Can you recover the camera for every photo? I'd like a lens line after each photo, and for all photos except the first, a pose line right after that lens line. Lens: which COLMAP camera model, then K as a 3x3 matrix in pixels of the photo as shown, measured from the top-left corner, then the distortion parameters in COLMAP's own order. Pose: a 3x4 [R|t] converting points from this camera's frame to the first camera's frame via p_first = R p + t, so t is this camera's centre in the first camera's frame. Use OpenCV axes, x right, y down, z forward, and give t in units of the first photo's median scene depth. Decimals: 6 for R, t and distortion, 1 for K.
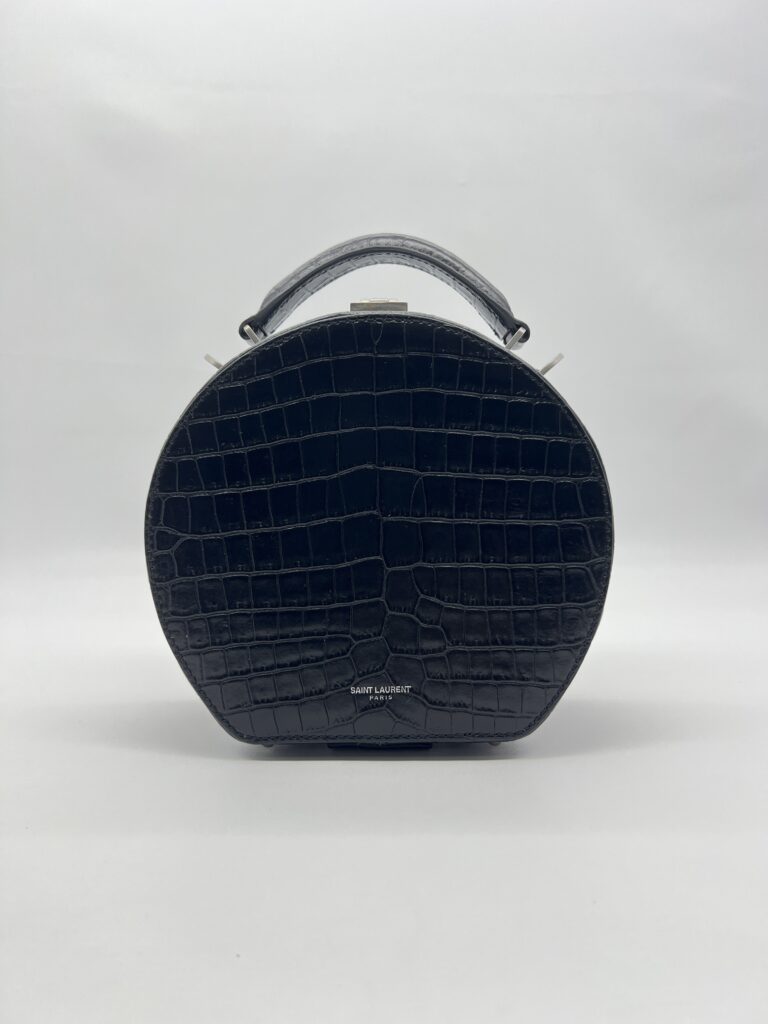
lens RADIAL K [[770.9, 0, 383.4], [0, 770.9, 505.8], [0, 0, 1]] dist [0.125706, 0.007592]
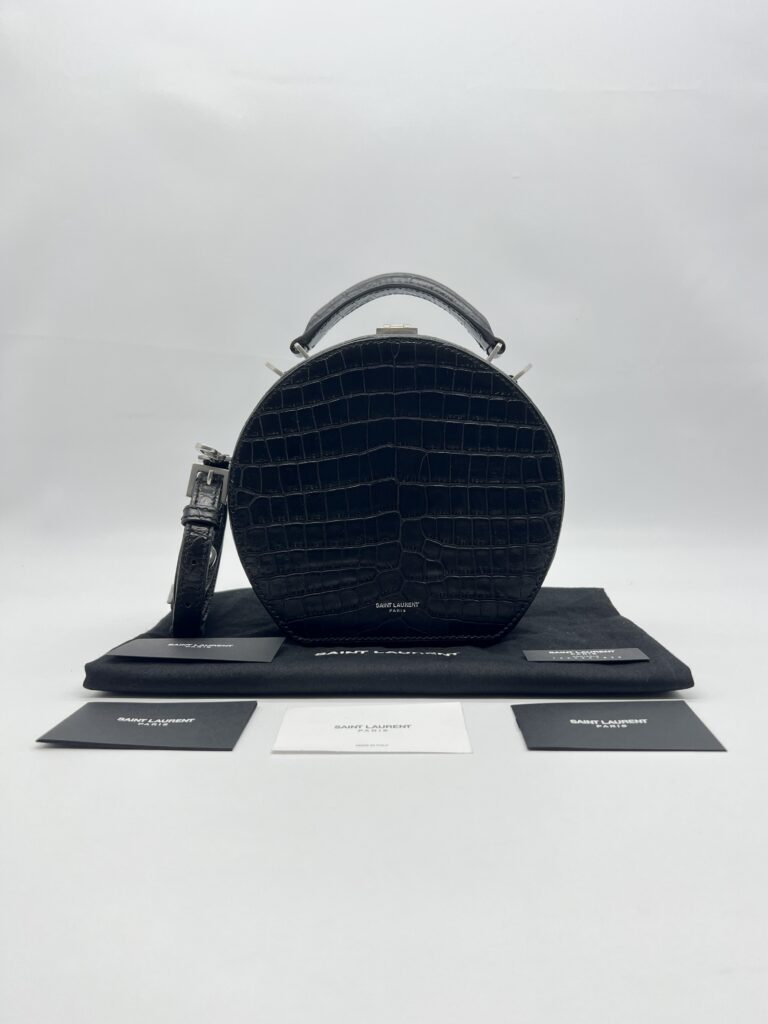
lens RADIAL K [[770.9, 0, 376.8], [0, 770.9, 512.8], [0, 0, 1]] dist [0.125706, 0.007592]
pose [[0.999858, 0.002475, 0.016668, -0.064070], [-0.002604, 0.999967, 0.007753, 0.058840], [-0.016648, -0.007795, 0.999831, -0.392755]]
